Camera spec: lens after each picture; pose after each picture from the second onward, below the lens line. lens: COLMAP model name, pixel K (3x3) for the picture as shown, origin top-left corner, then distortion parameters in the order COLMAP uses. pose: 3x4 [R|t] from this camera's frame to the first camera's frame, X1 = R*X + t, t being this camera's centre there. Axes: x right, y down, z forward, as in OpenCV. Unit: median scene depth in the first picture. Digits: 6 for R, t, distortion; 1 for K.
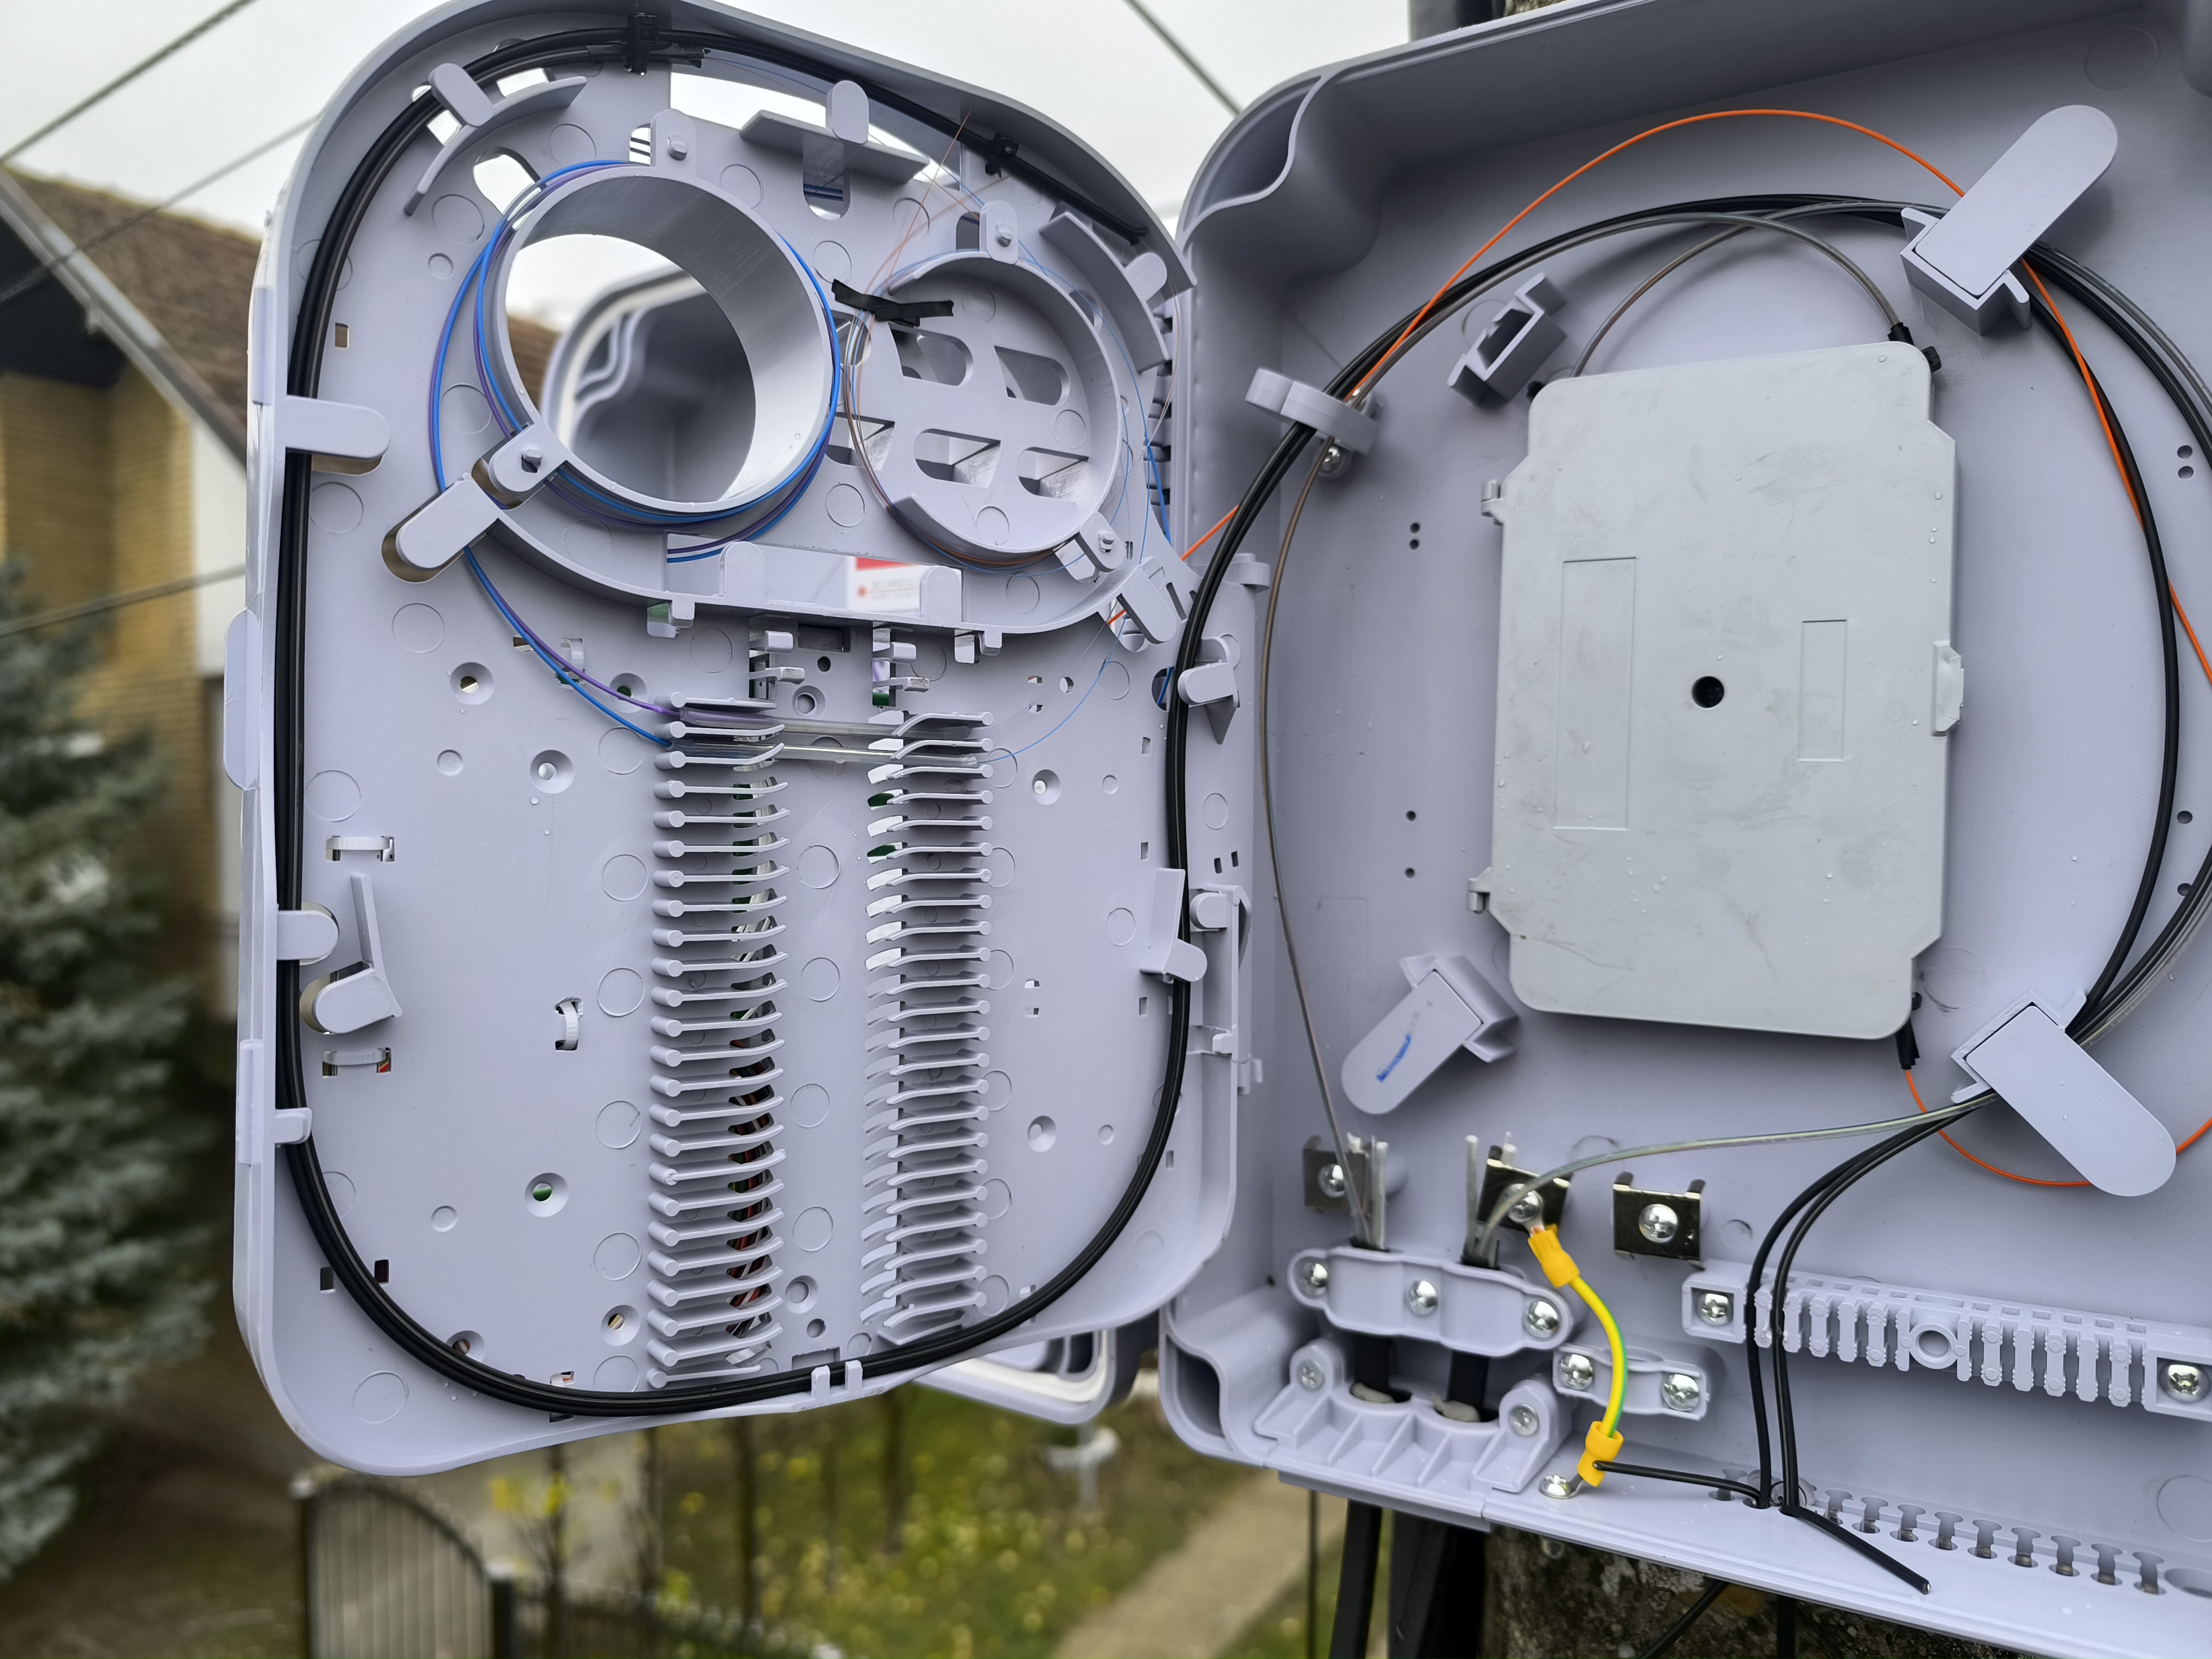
lens RADIAL K [[1491.3, 0, 1106.0], [0, 1491.3, 829.5], [0, 0, 1]] dist [-0.084189, -0.002501]
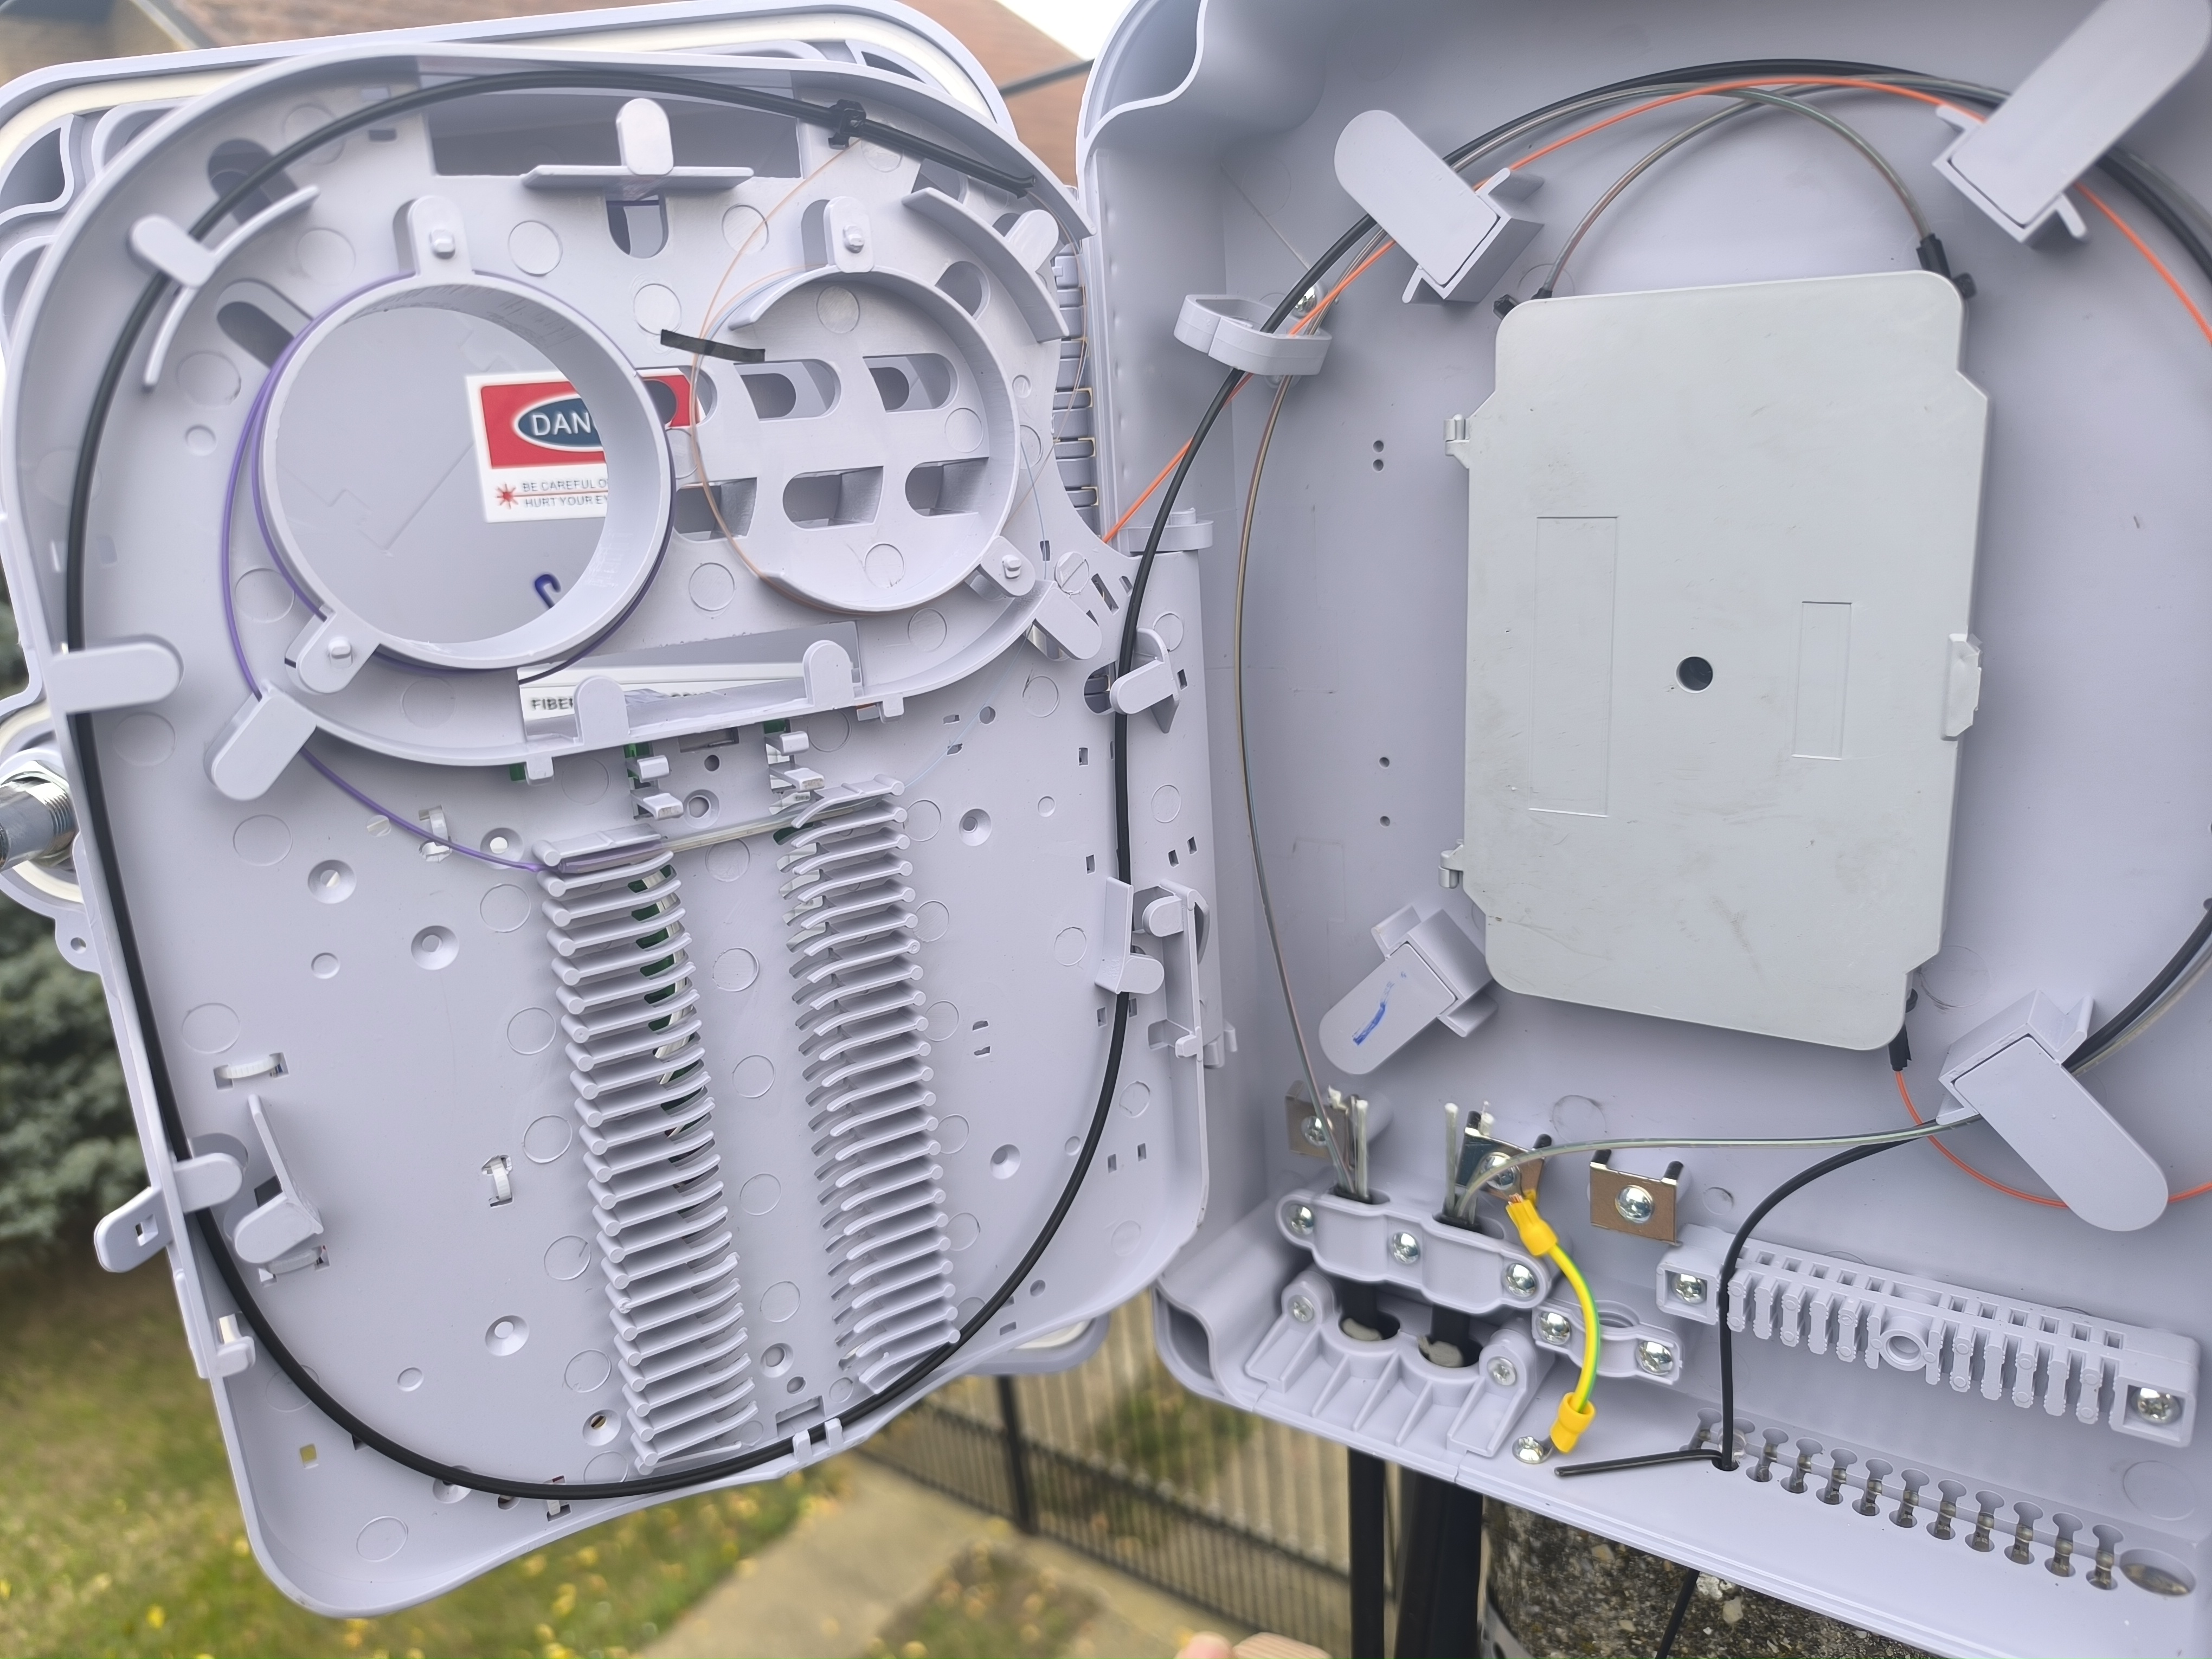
lens RADIAL K [[1474.1, 0, 1087.0], [0, 1474.1, 828.1], [0, 0, 1]] dist [-0.088217, -0.000702]
pose [[0.995742, -0.065034, -0.065339, 0.086548], [0.078796, 0.968299, 0.237042, -0.230932], [0.047852, -0.241181, 0.969300, 0.093852]]
